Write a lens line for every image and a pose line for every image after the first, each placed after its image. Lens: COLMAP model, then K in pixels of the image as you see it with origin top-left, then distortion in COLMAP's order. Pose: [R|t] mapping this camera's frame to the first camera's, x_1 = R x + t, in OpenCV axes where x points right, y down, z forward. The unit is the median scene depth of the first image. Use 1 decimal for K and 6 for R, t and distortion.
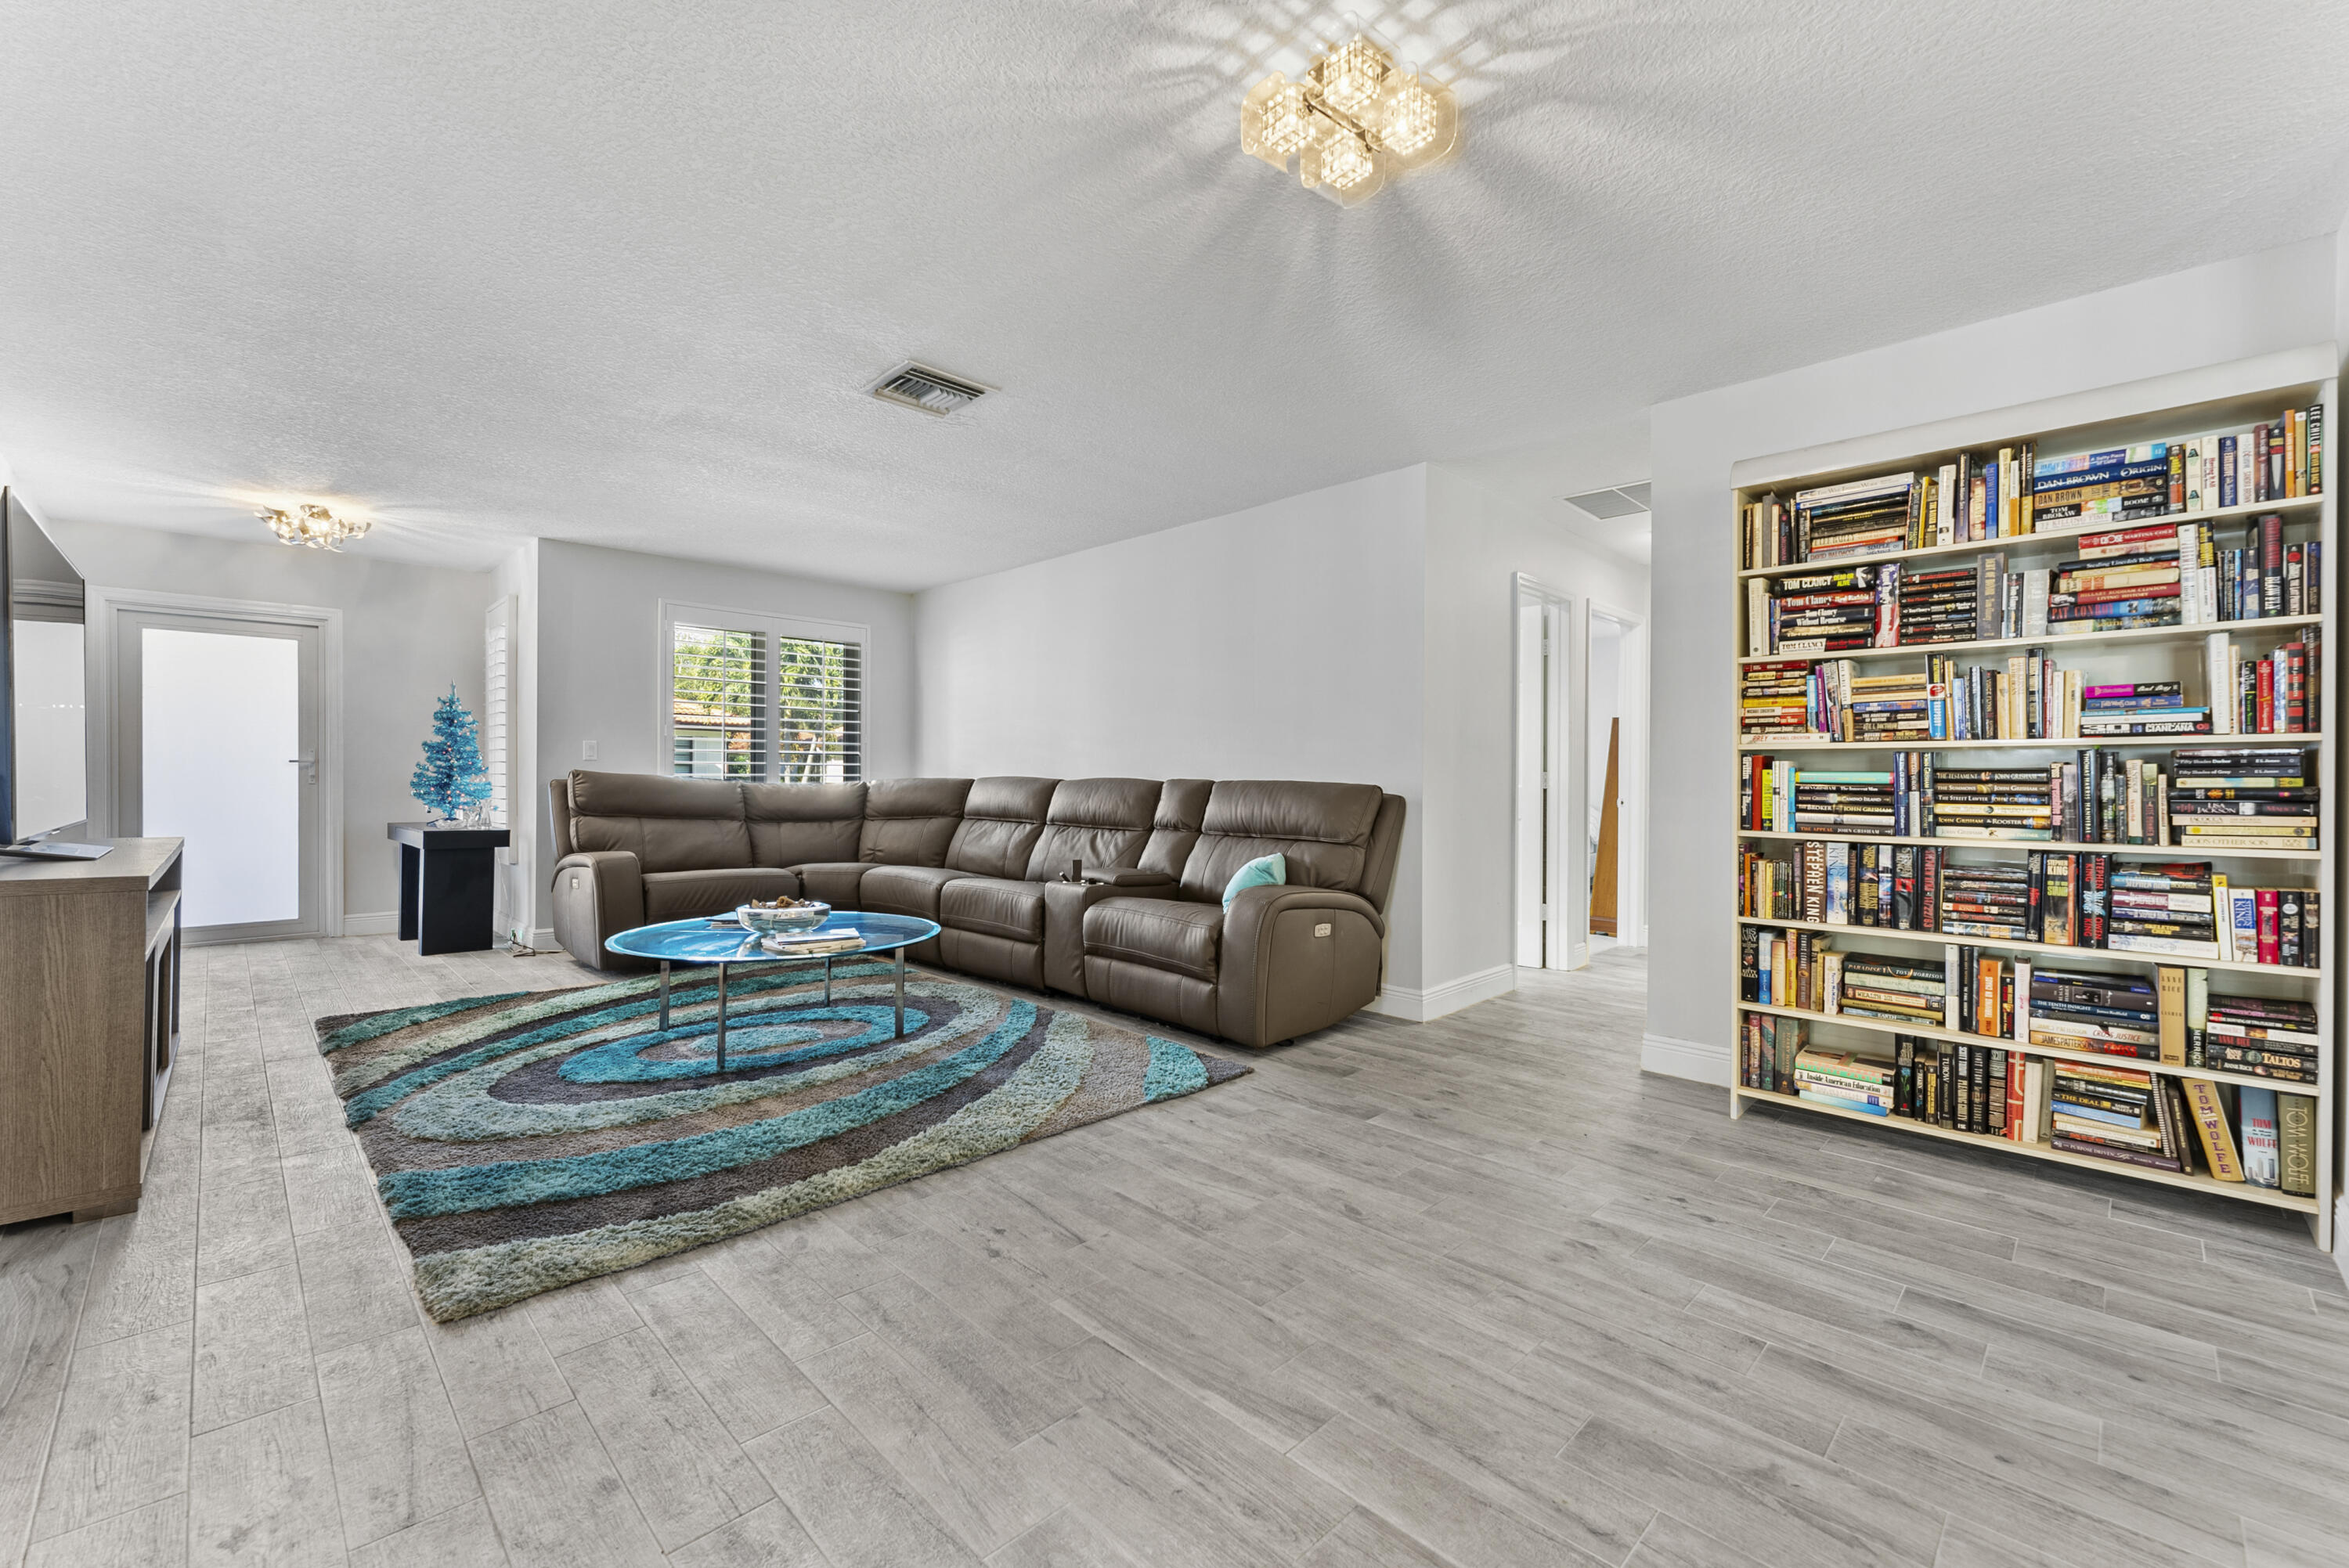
lens RADIAL K [[959.8, 0, 1174.5], [0, 959.8, 784.0], [0, 0, 1]] dist [-0.000572, -0.000245]
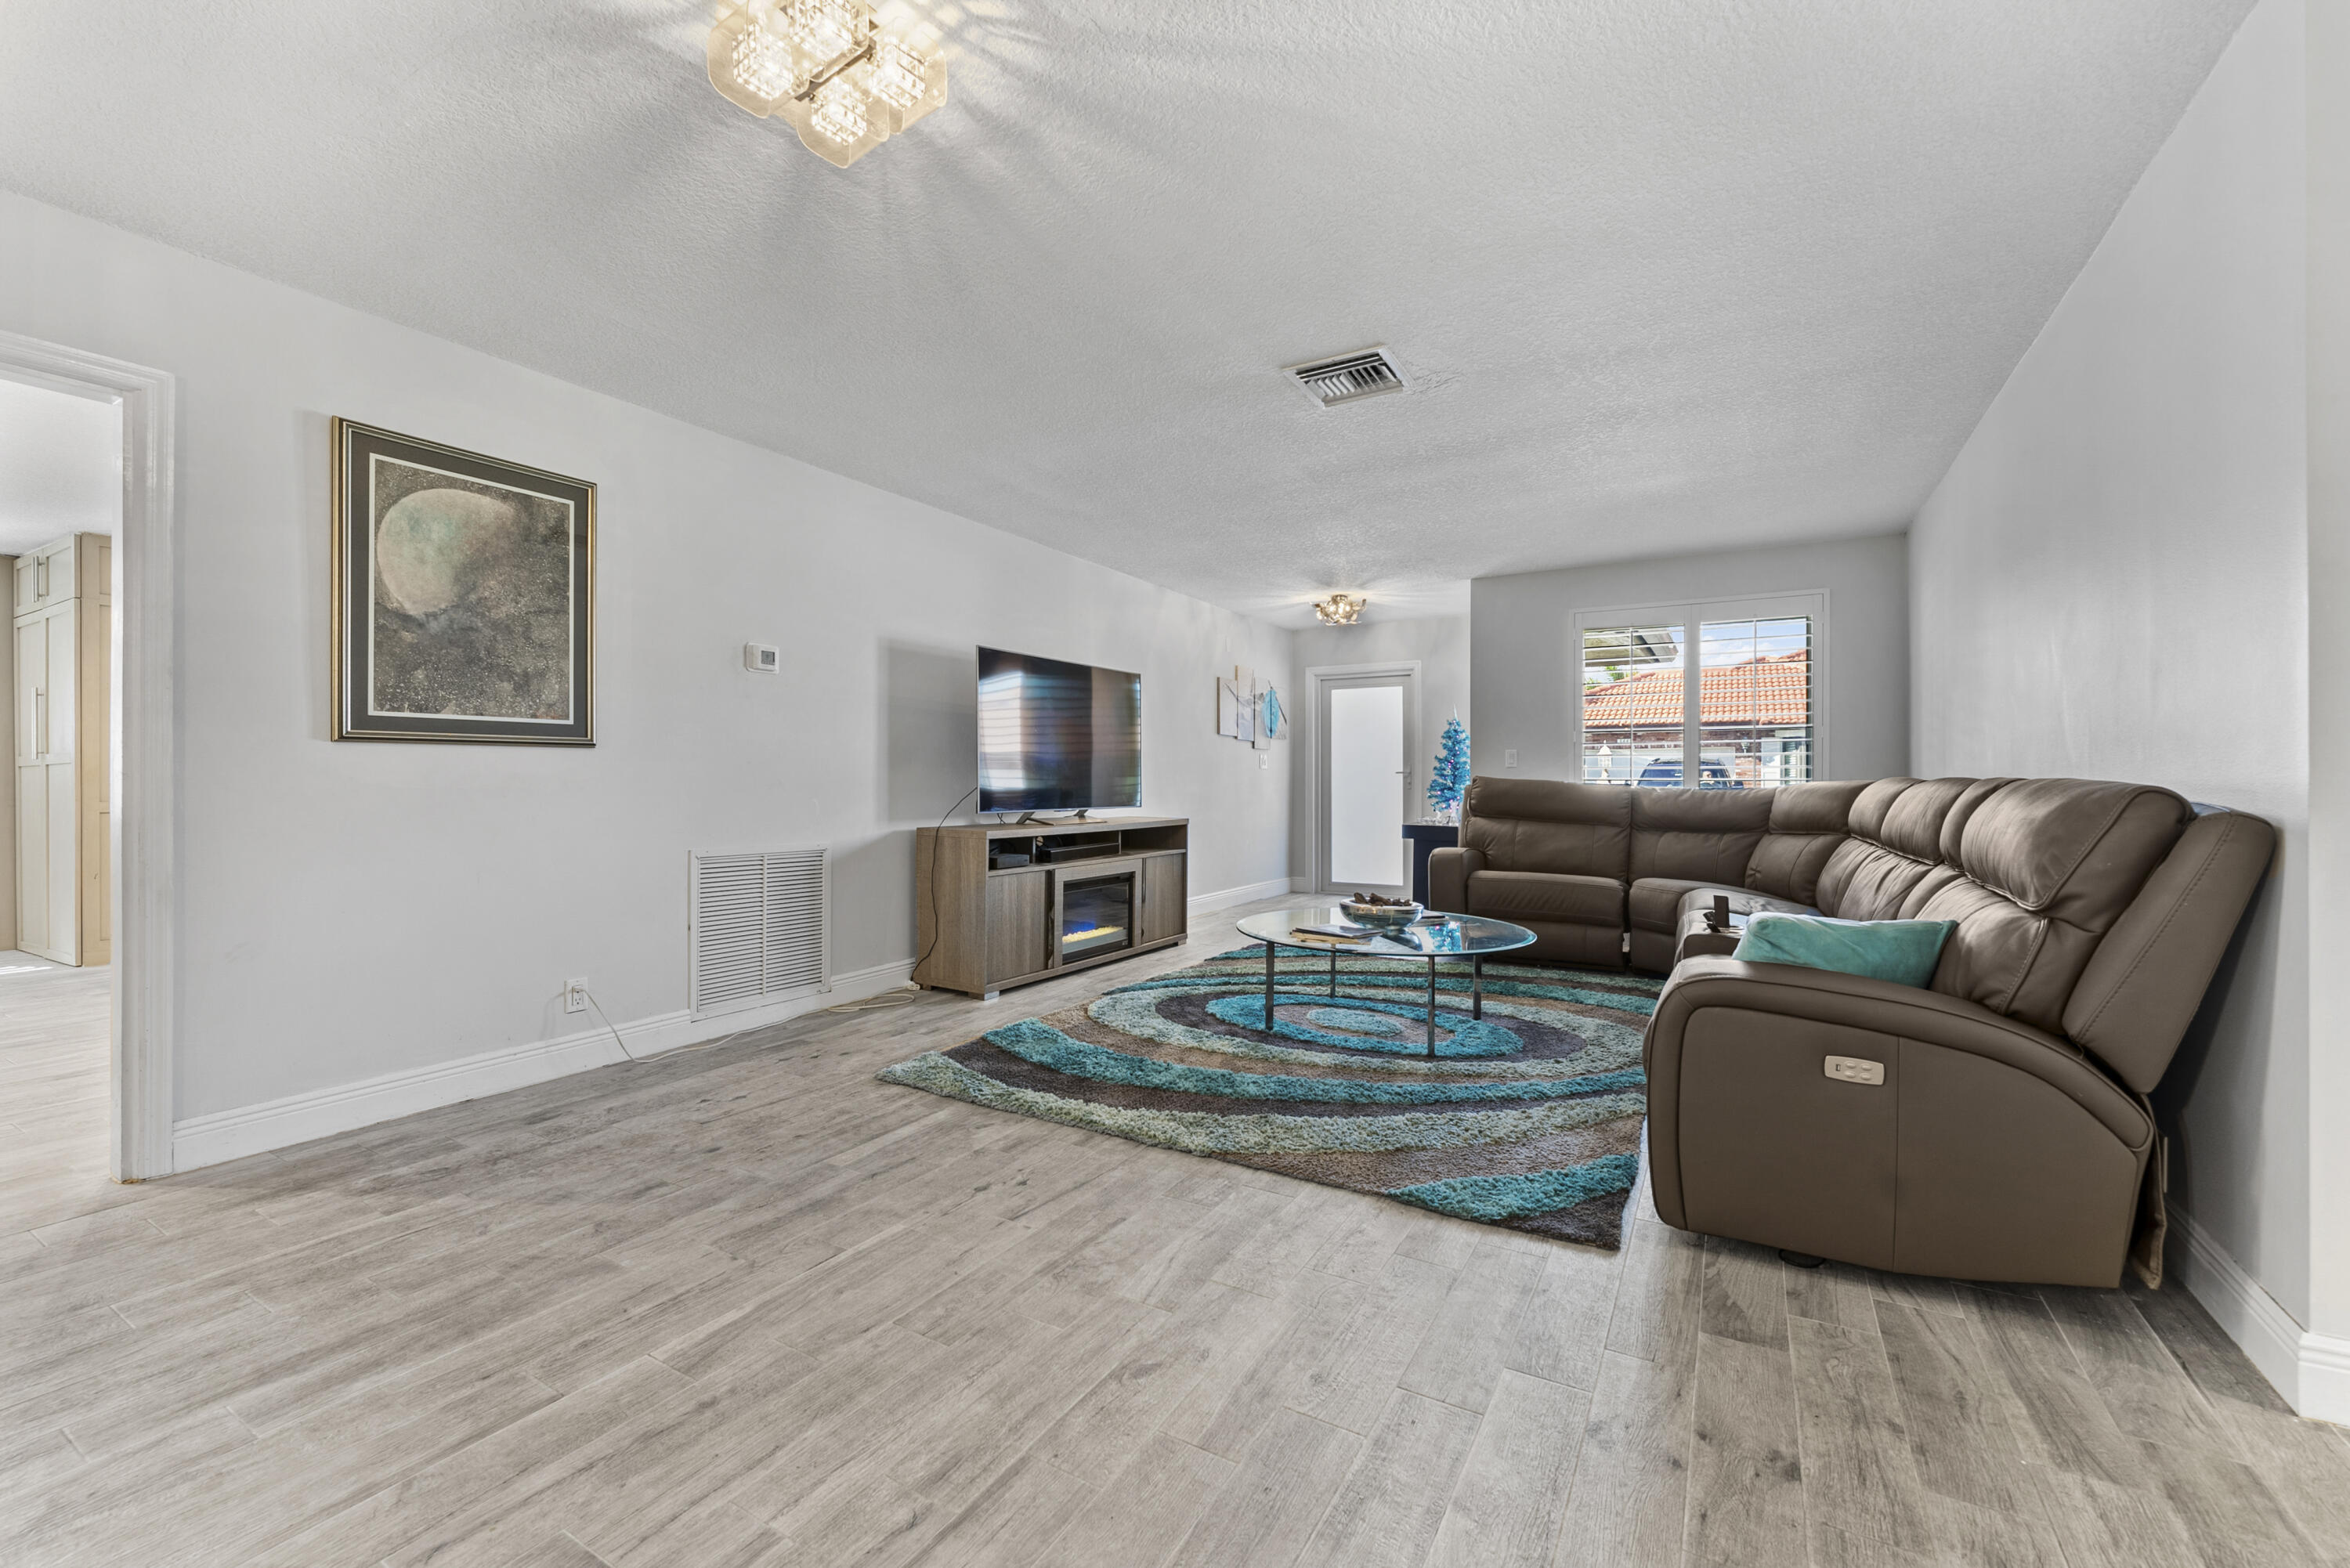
lens RADIAL K [[960.3, 0, 1175.0], [0, 960.3, 784.0], [0, 0, 1]] dist [-0.000572, -0.000245]
pose [[0.254402, -0.004987, -0.967086, 0.745587], [-0.004094, 0.999972, -0.006233, 0.006898], [0.967090, 0.005545, 0.254374, 0.699843]]
